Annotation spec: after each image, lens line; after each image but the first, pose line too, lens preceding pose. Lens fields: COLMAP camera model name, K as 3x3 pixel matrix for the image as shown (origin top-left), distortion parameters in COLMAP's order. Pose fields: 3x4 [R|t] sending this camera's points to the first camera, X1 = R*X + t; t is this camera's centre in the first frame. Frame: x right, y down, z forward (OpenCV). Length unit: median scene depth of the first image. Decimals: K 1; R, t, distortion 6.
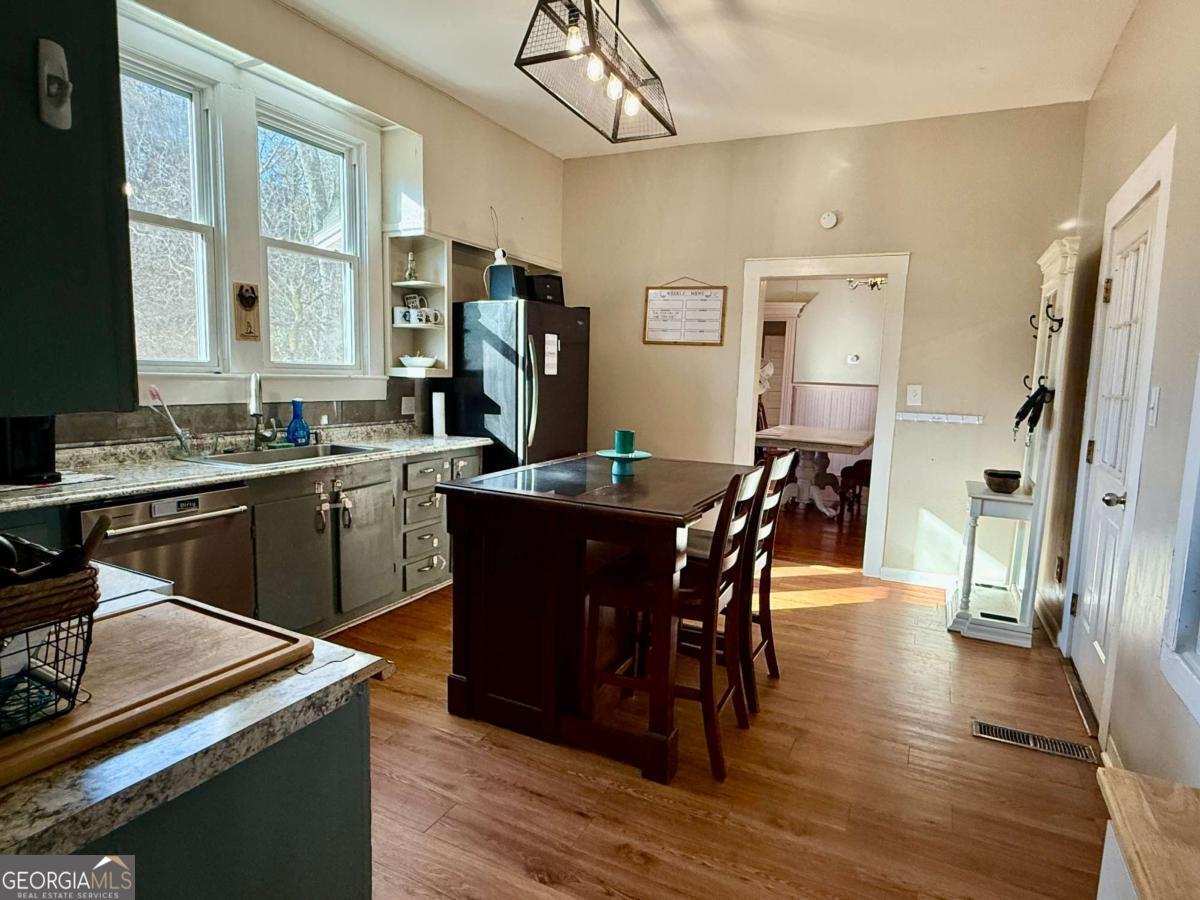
lens RADIAL K [[653.4, 0, 600.2], [0, 653.4, 446.2], [0, 0, 1]] dist [-0.003529, -0.001074]
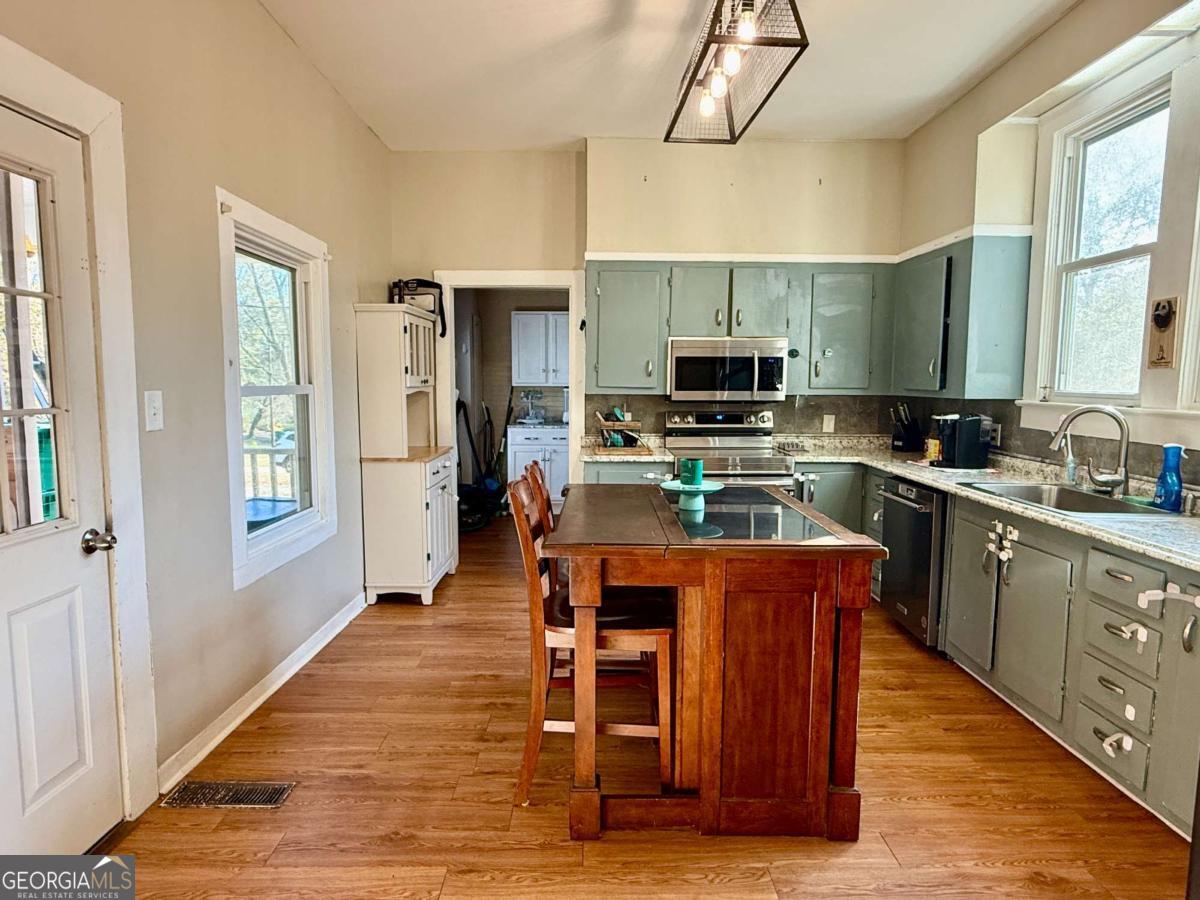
lens RADIAL K [[700.8, 0, 599.5], [0, 700.8, 449.3], [0, 0, 1]] dist [-0.005238, -0.001532]
pose [[-0.885075, 0.012073, -0.465291, 0.492477], [-0.085985, 0.978216, 0.188943, -0.169224], [0.457436, 0.207237, -0.864757, 1.472354]]
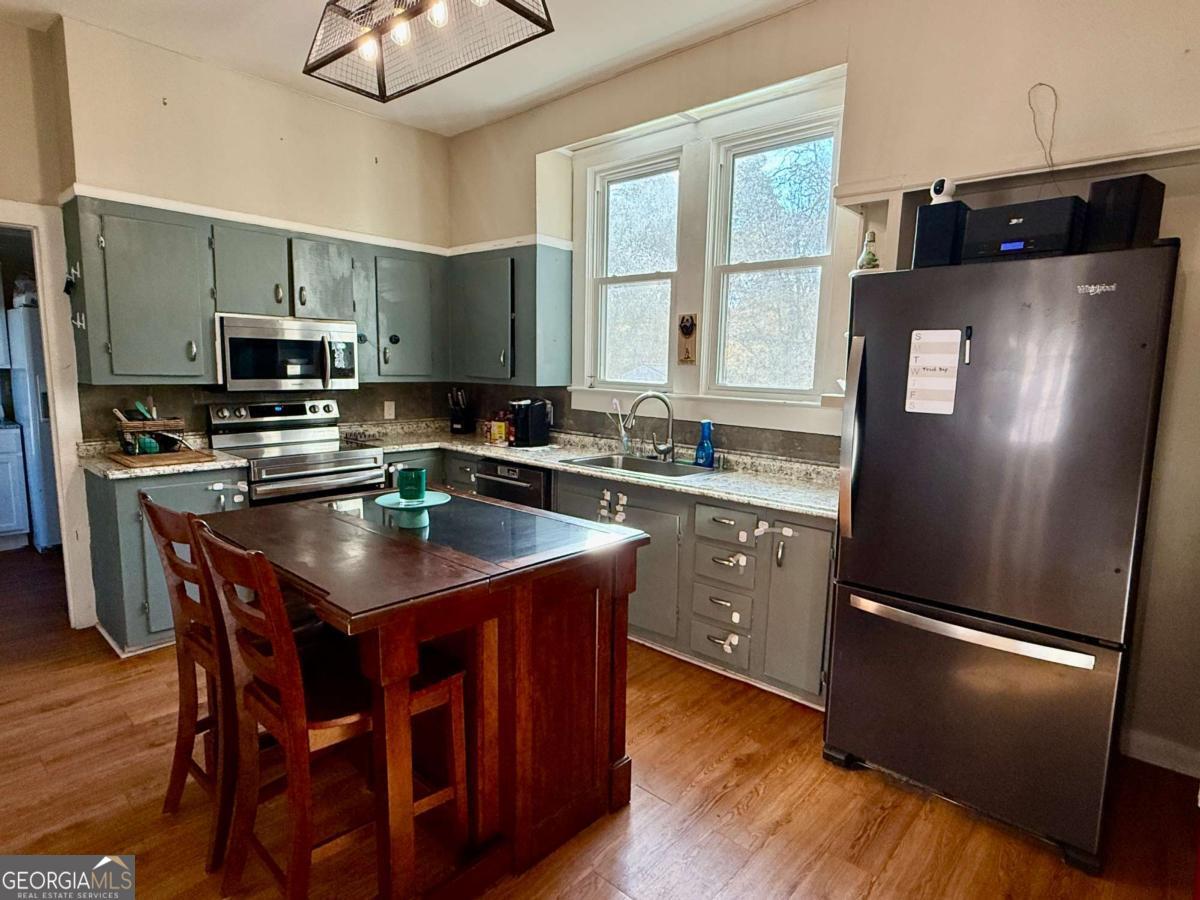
lens RADIAL K [[653.4, 0, 607.0], [0, 653.4, 449.2], [0, 0, 1]] dist [-0.003529, -0.001074]
pose [[-0.242382, 0.091397, -0.965866, 0.598905], [-0.143739, 0.981183, 0.128917, -0.146285], [0.959474, 0.170080, -0.224684, 1.160402]]
